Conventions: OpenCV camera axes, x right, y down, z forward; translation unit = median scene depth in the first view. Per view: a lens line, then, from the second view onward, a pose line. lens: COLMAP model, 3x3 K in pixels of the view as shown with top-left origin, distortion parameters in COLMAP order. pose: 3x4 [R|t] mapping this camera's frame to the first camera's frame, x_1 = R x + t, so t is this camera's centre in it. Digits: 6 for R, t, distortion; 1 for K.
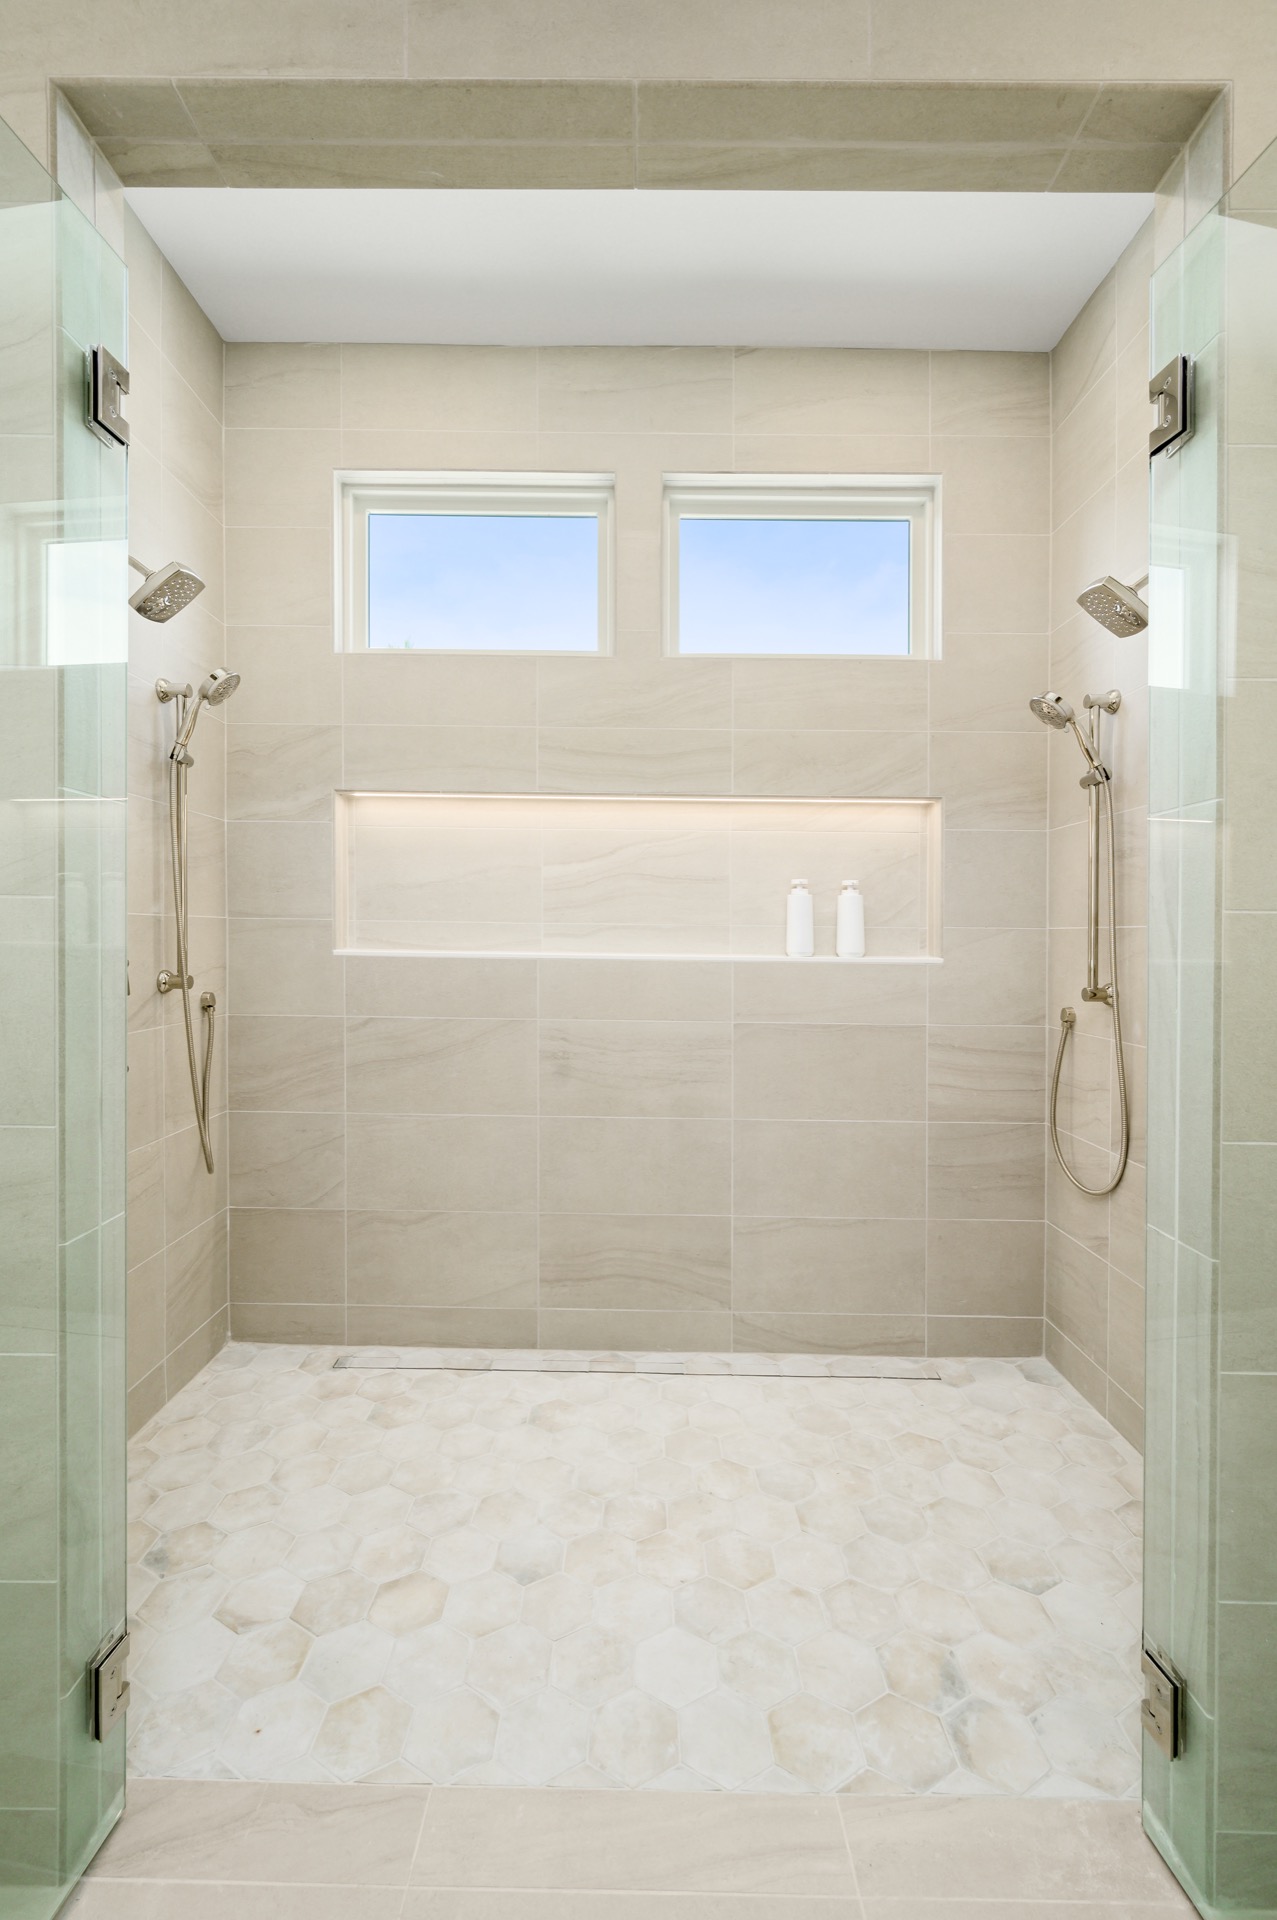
lens RADIAL K [[794.9, 0, 630.0], [0, 794.9, 951.5], [0, 0, 1]] dist [0.000951, -0.000111]
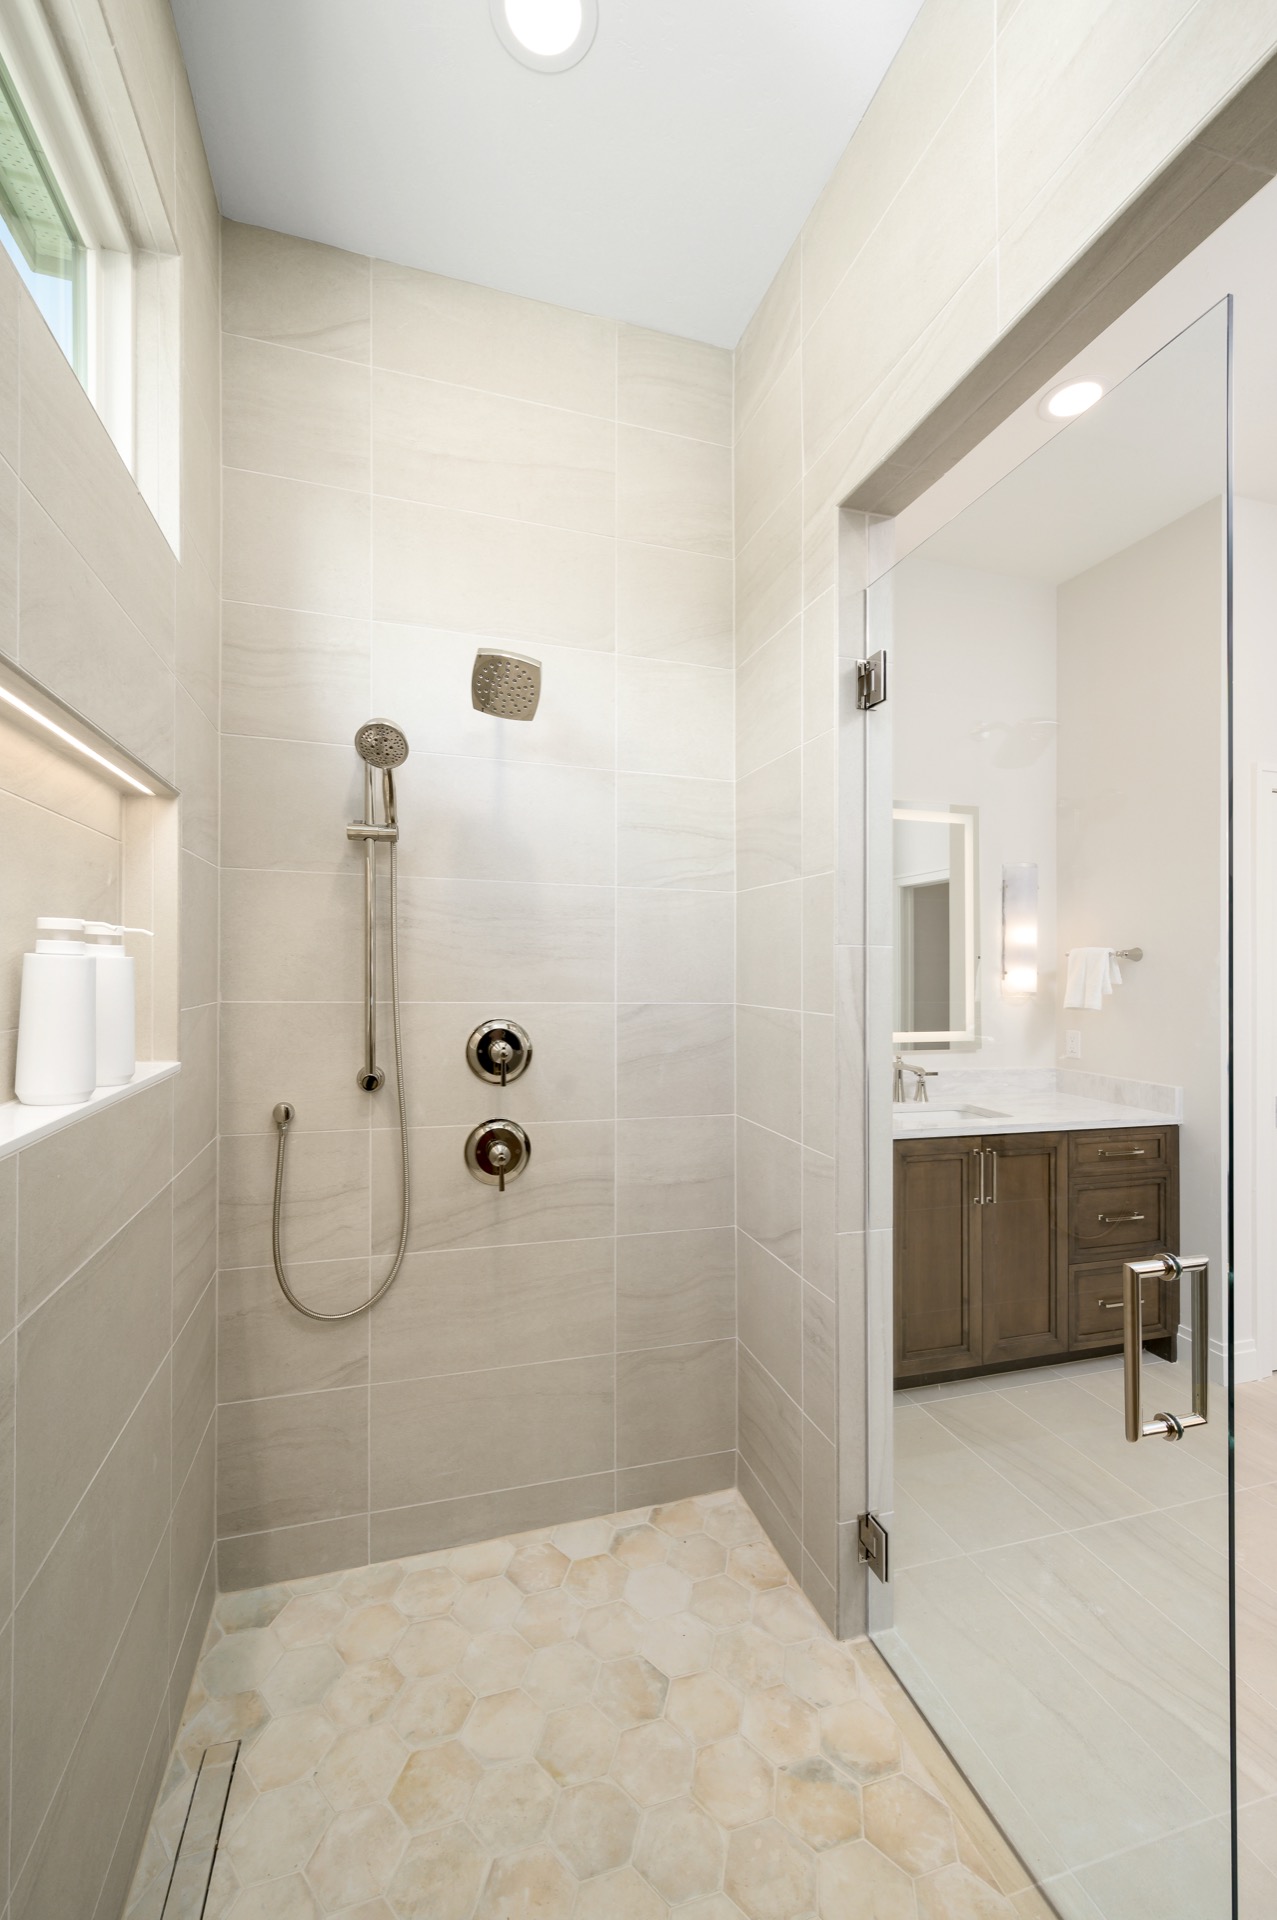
lens RADIAL K [[779.6, 0, 644.5], [0, 779.6, 947.8], [0, 0, 1]] dist [-0.000304, 0.000749]
pose [[-0.293756, 0.008324, 0.955844, -0.307359], [-0.000487, 0.999961, -0.008858, -0.080902], [-0.955880, -0.003068, -0.293741, 0.932751]]
